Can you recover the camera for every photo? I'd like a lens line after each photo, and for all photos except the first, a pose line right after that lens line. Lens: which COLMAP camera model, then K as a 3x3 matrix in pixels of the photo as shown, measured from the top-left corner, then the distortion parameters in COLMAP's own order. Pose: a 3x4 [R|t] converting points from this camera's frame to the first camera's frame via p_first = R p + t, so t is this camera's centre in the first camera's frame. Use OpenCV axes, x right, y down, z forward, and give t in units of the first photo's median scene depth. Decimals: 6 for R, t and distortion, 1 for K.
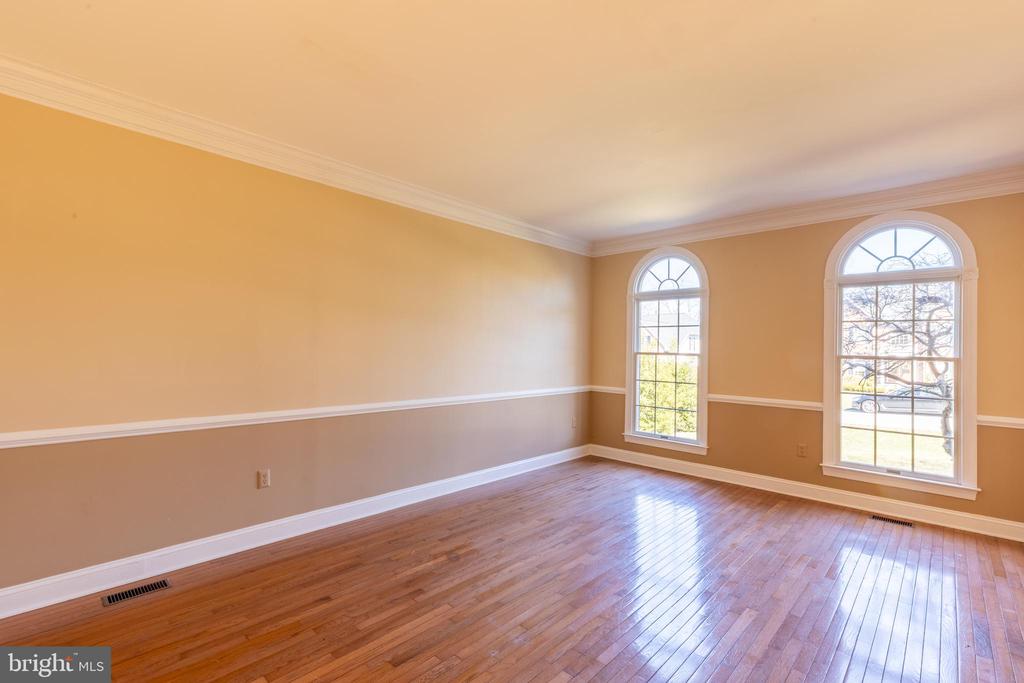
lens RADIAL K [[459.7, 0, 517.2], [0, 459.7, 341.8], [0, 0, 1]] dist [0.005019, -0.000186]
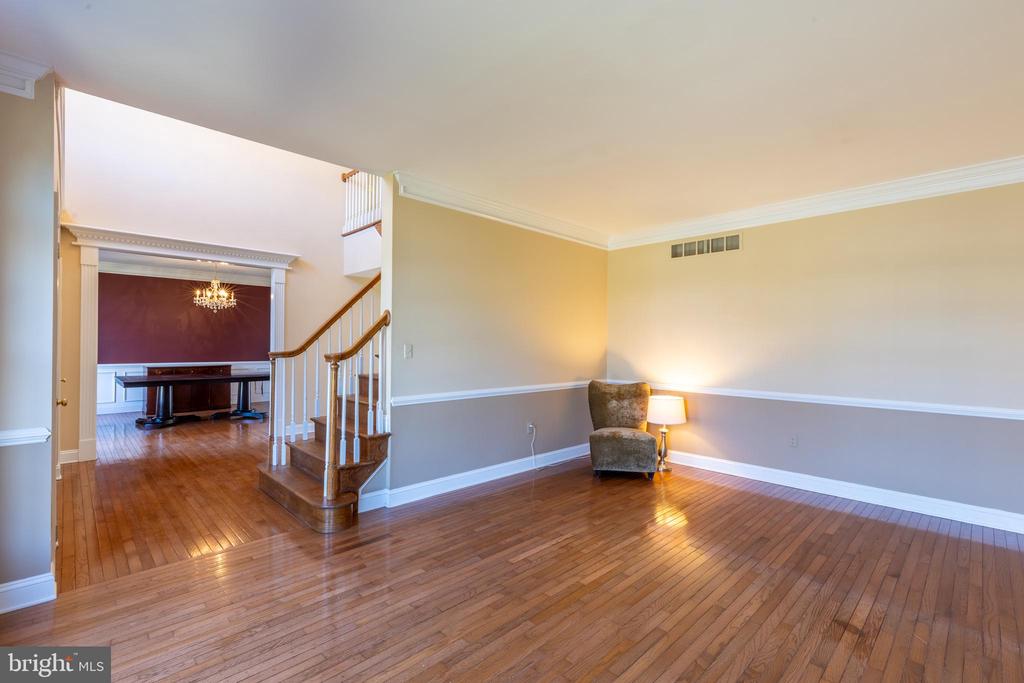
lens RADIAL K [[459.7, 0, 517.2], [0, 459.7, 341.8], [0, 0, 1]] dist [0.005019, -0.000186]
pose [[-0.999021, -0.023558, 0.037432, 0.401743], [-0.024247, 0.999543, -0.018059, 0.035600], [-0.036989, -0.018949, -0.999136, 1.891642]]
